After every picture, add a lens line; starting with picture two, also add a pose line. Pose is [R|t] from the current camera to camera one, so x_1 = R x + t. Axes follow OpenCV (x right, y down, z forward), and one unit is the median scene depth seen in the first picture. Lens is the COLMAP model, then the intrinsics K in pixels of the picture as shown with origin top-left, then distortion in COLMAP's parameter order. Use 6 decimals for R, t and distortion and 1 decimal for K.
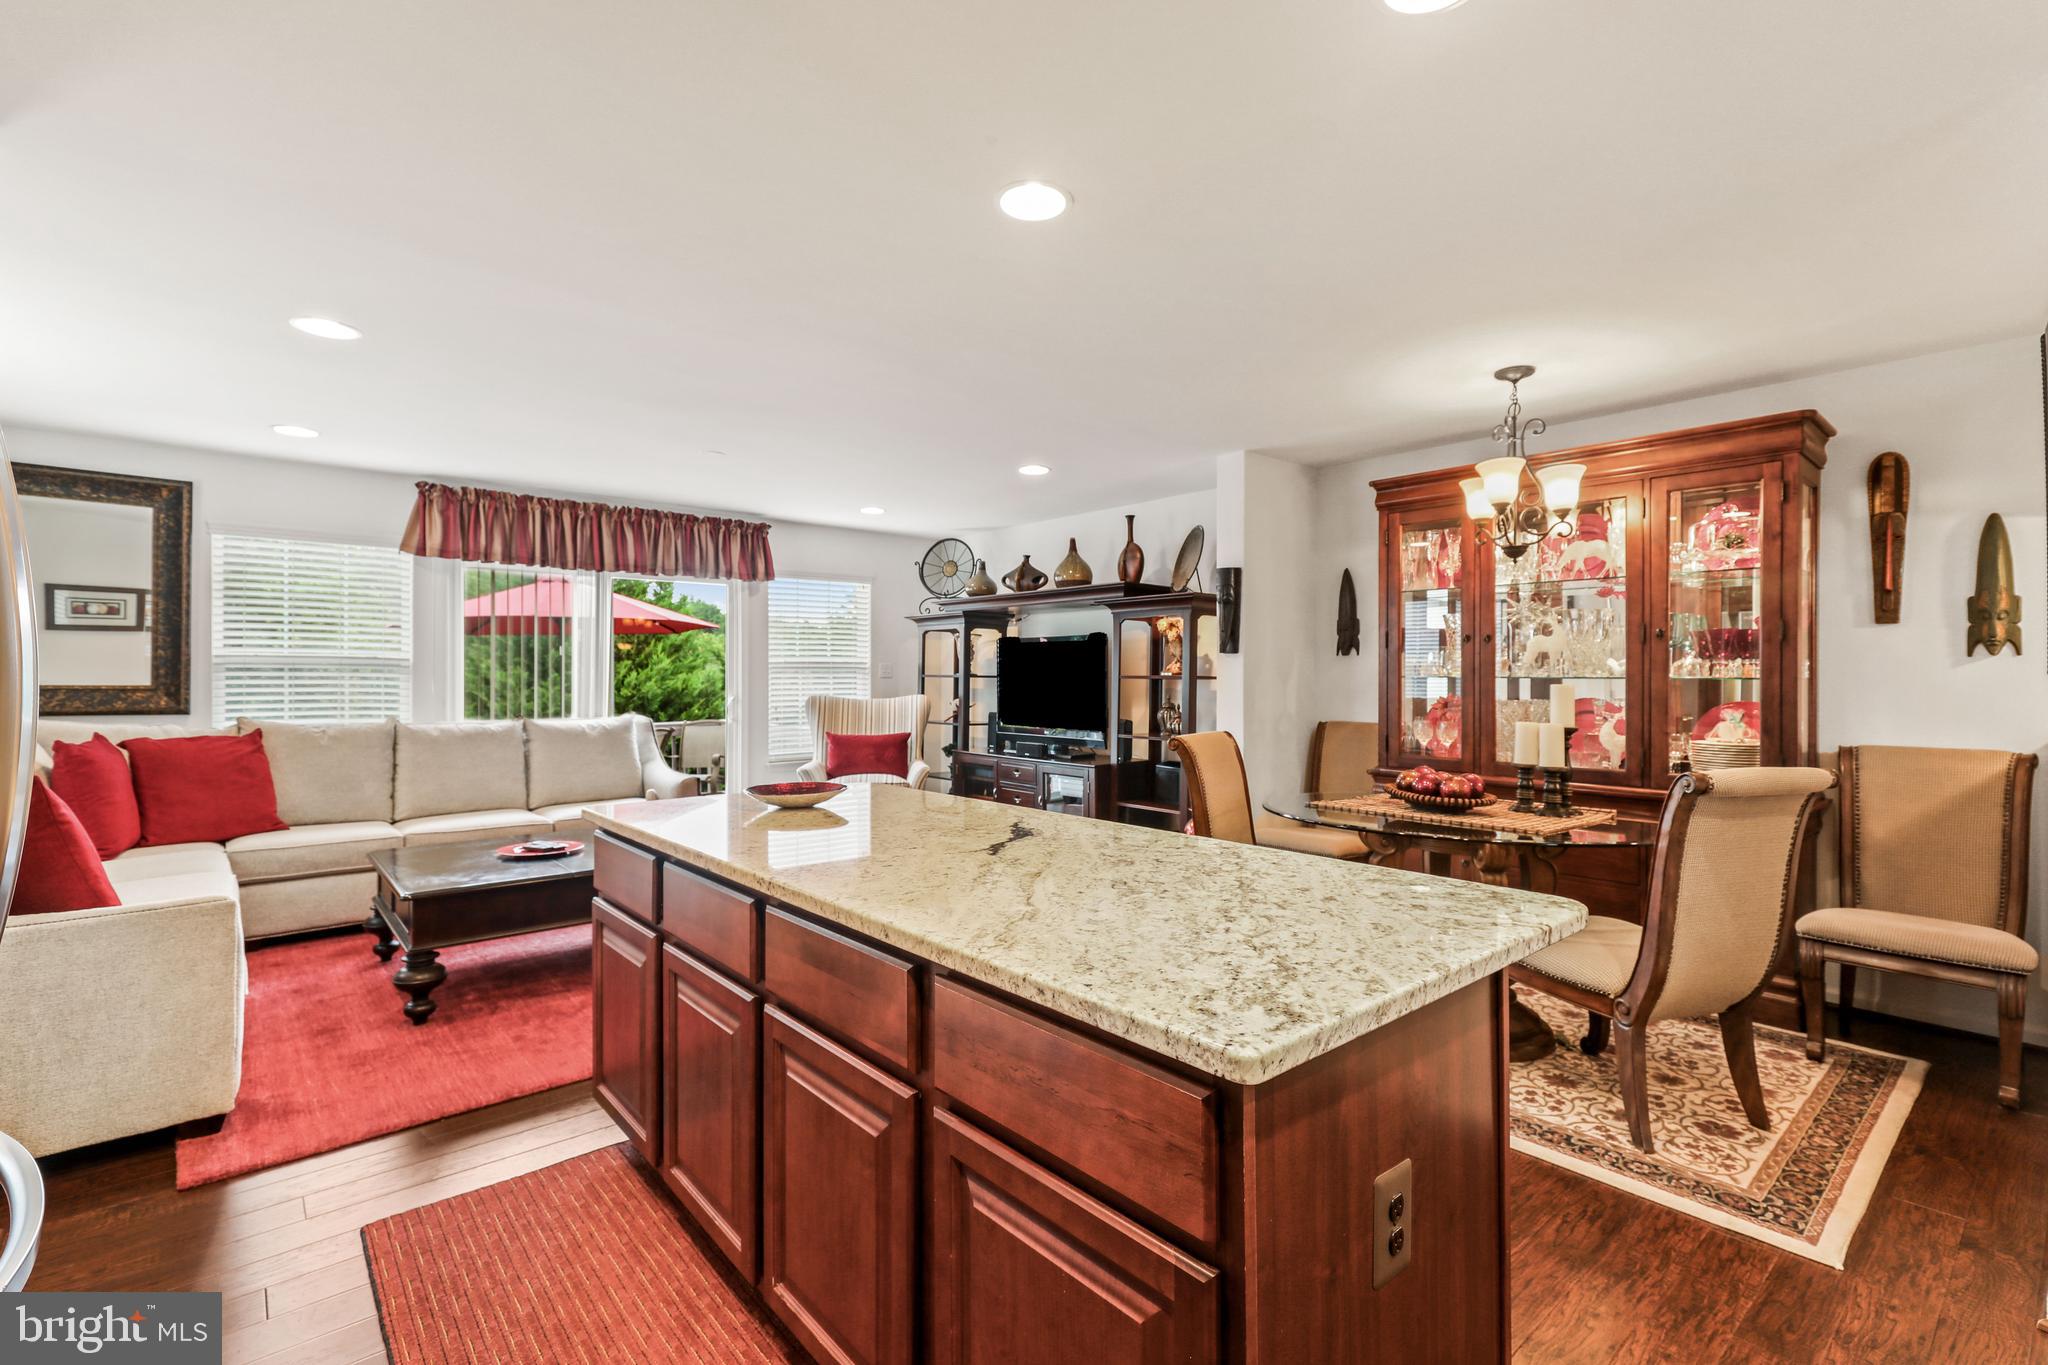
lens RADIAL K [[923.5, 0, 1046.5], [0, 923.5, 674.2], [0, 0, 1]] dist [0.013004, -0.003188]
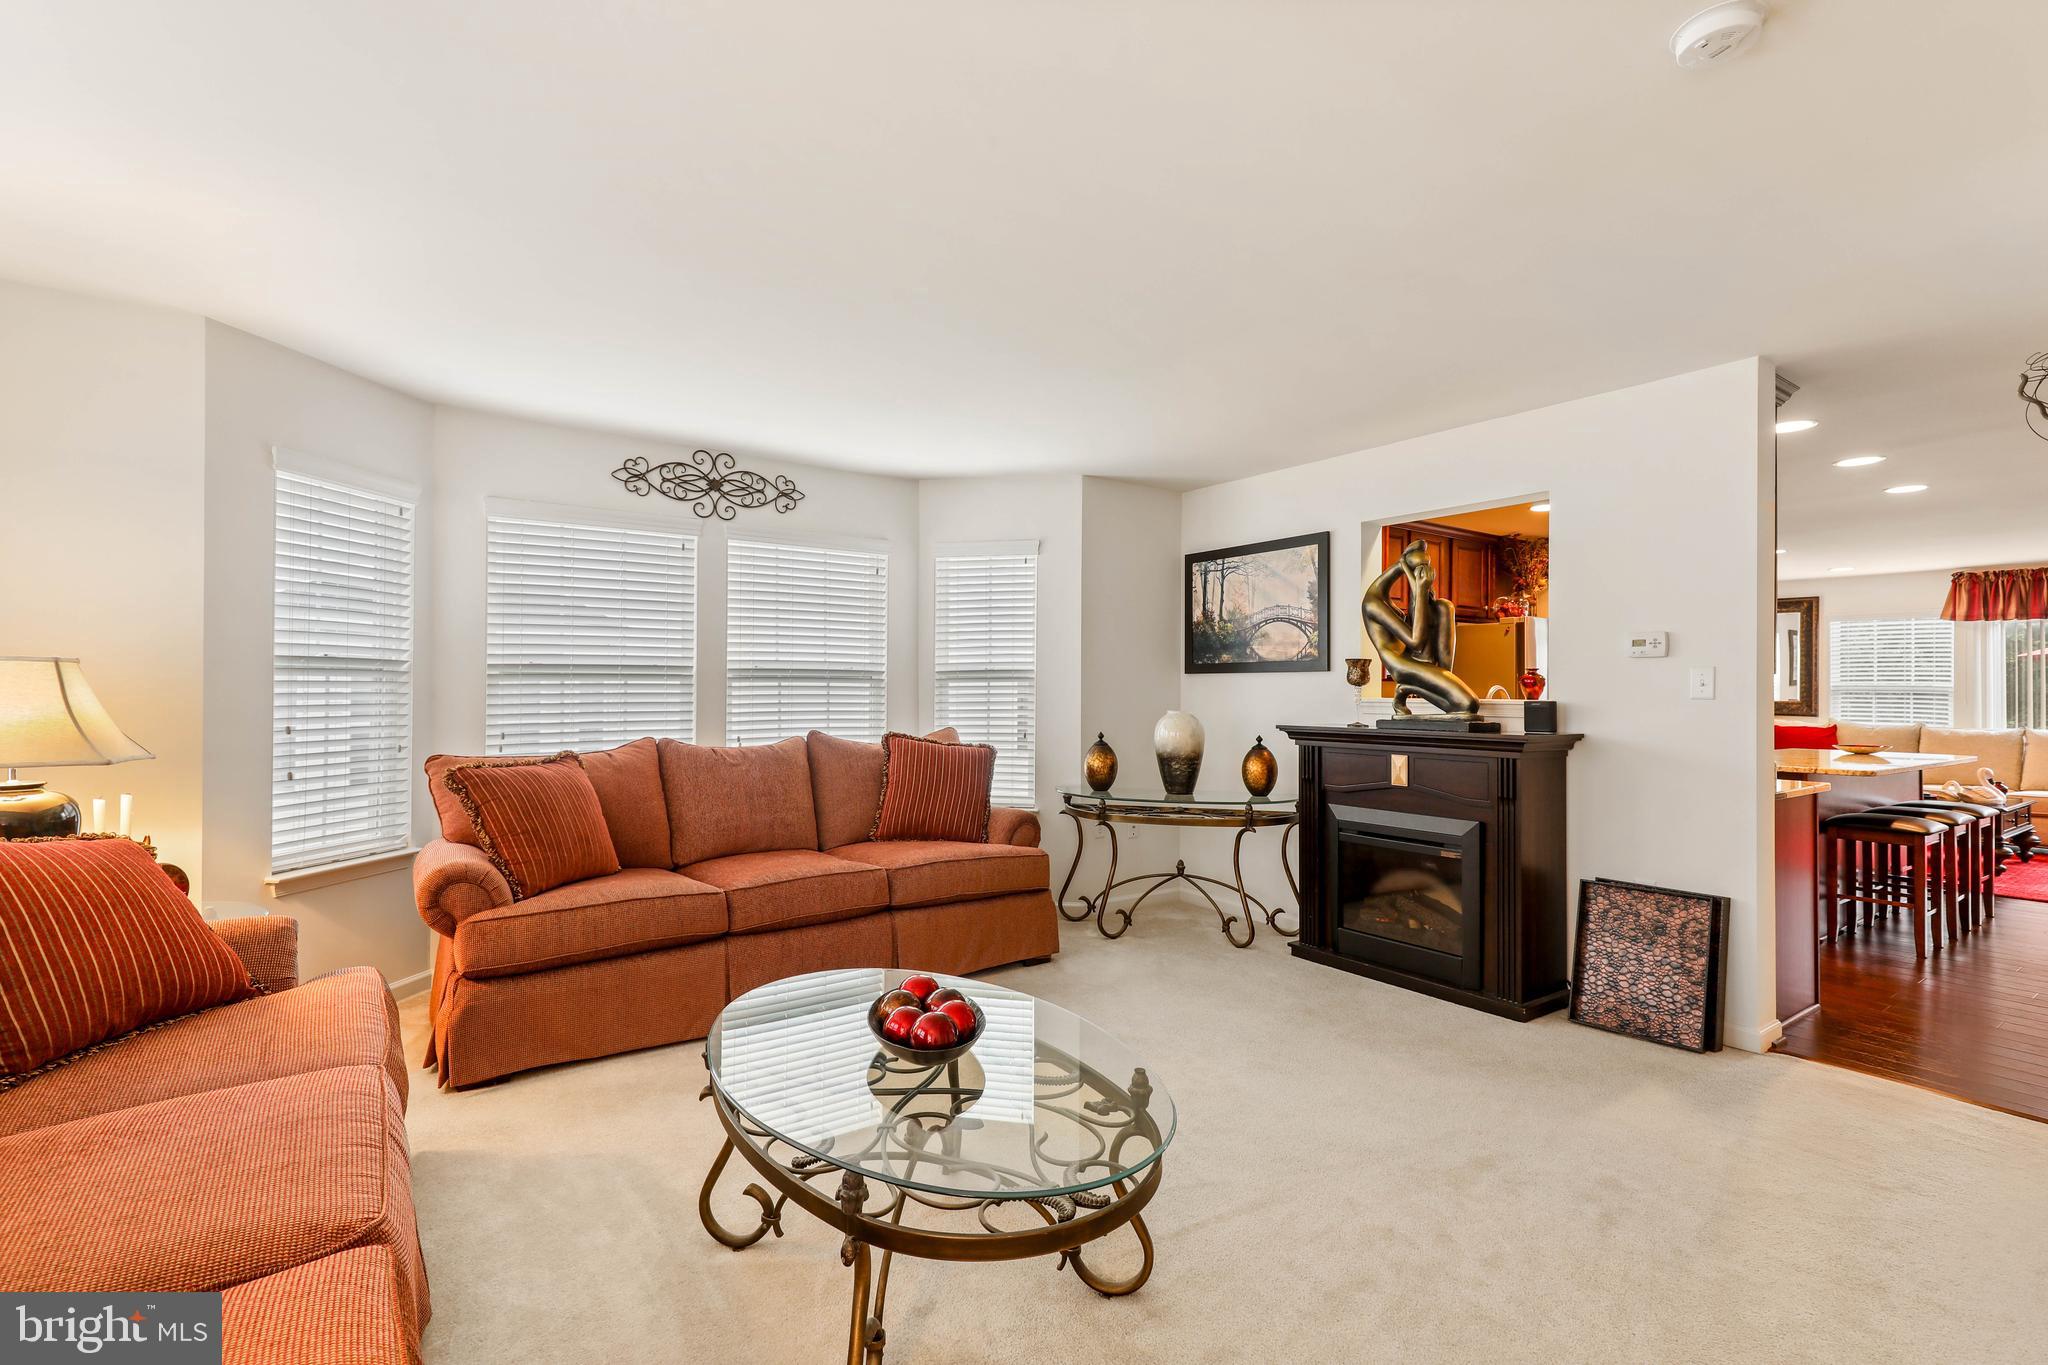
lens RADIAL K [[923.5, 0, 1029.8], [0, 923.5, 683.8], [0, 0, 1]] dist [0.013004, -0.003188]
pose [[-0.103239, -0.010152, -0.994605, 1.018273], [-0.006490, 0.999934, -0.009532, 0.003192], [0.994635, 0.005471, -0.103298, -0.372964]]
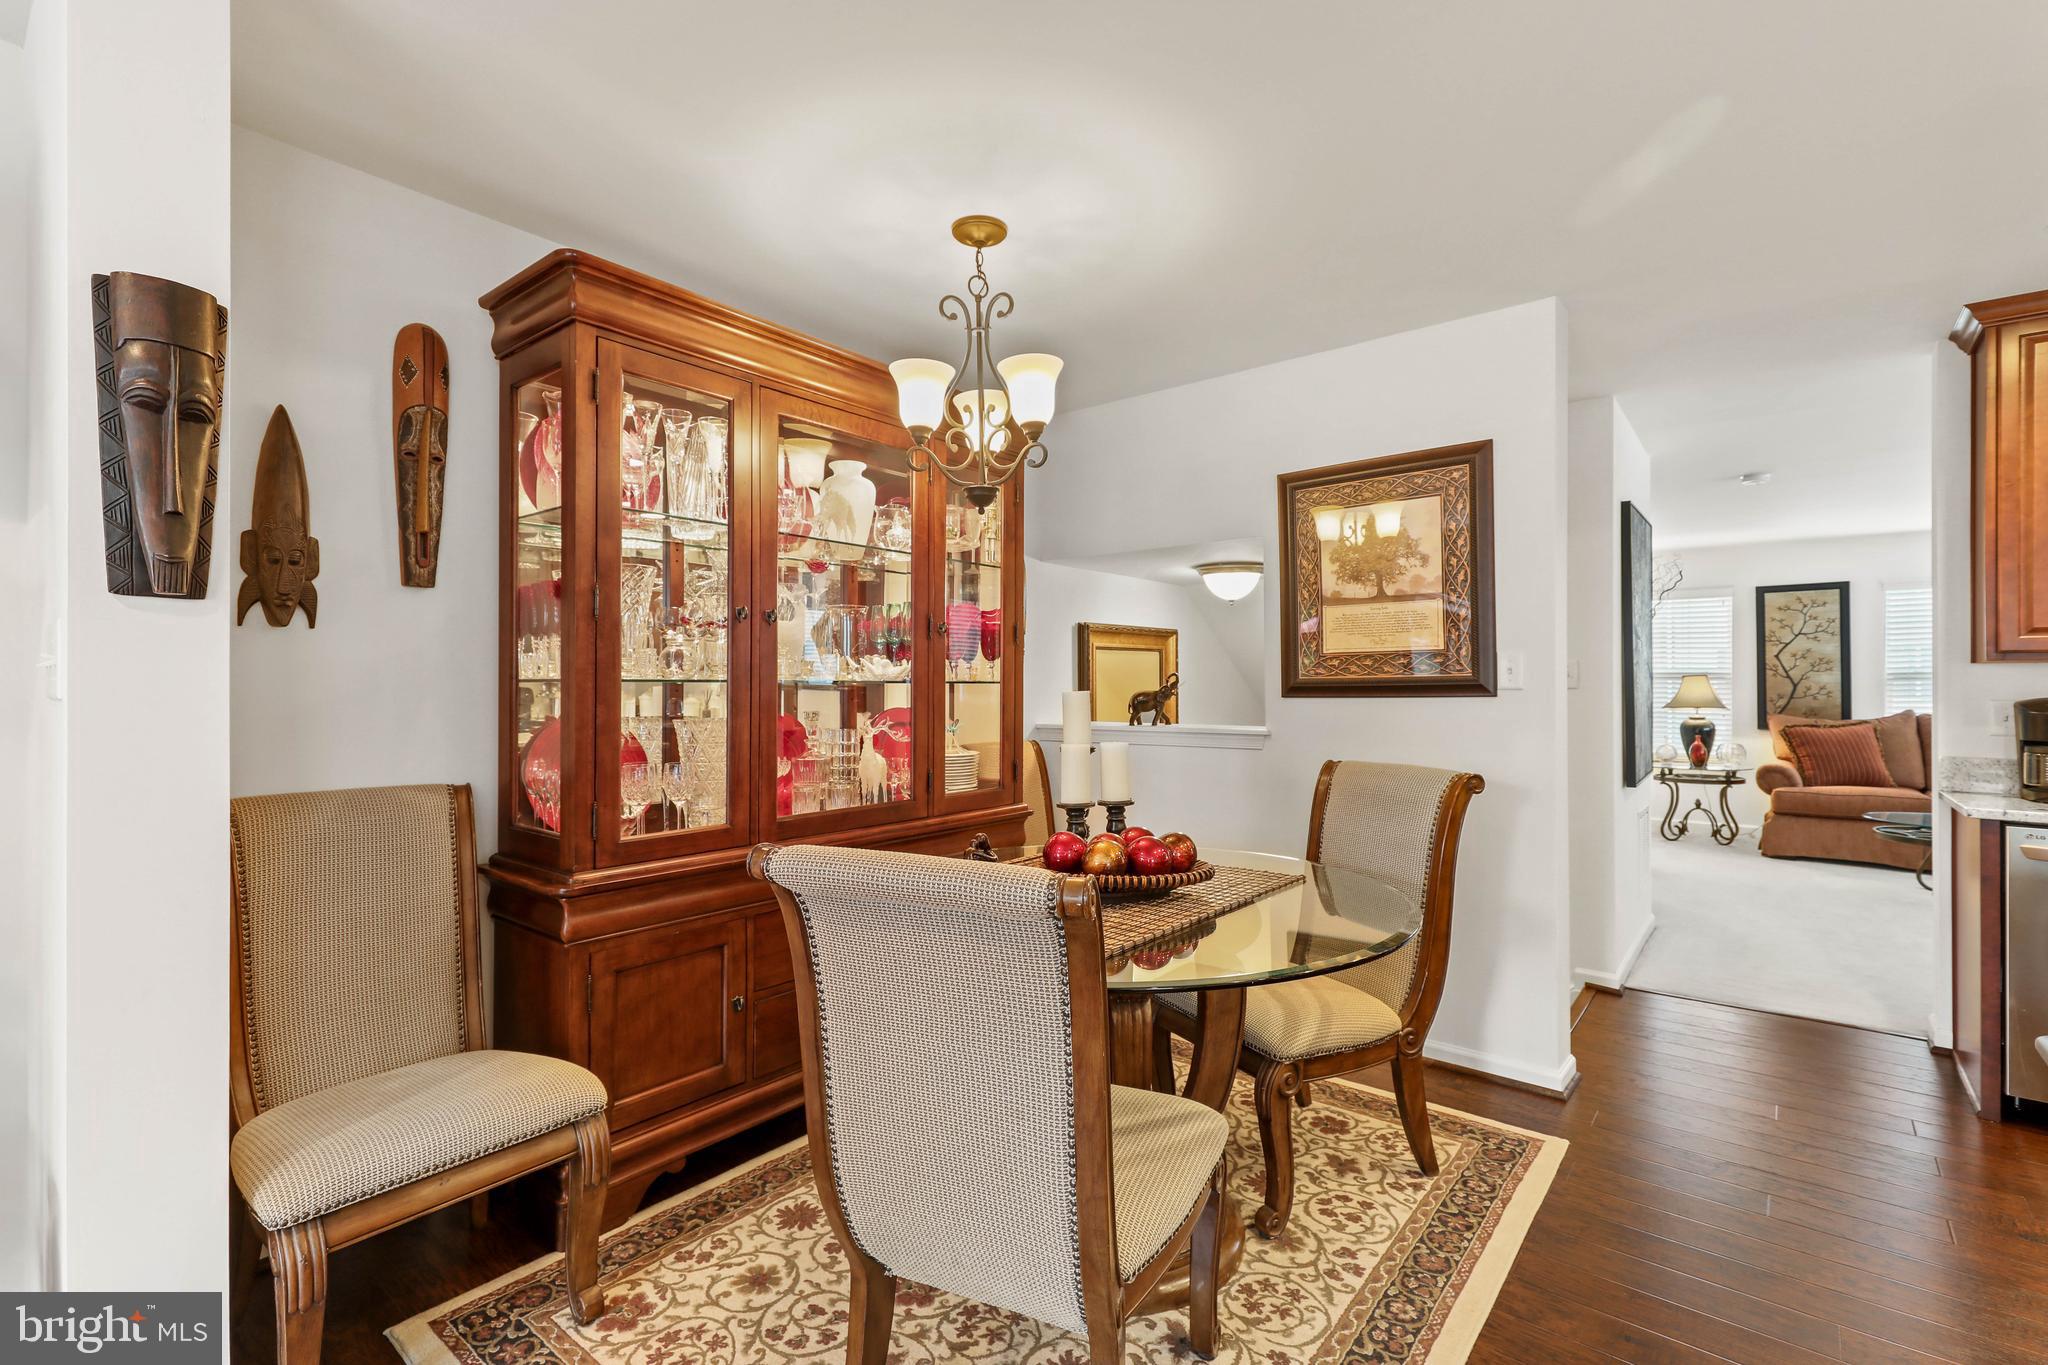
lens RADIAL K [[923.5, 0, 1033.0], [0, 923.5, 679.2], [0, 0, 1]] dist [0.013004, -0.003188]
pose [[-0.155187, 0.001156, 0.987884, -0.111437], [-0.004920, 0.999986, -0.001943, 0.001051], [-0.987873, -0.005162, -0.155179, 0.703316]]
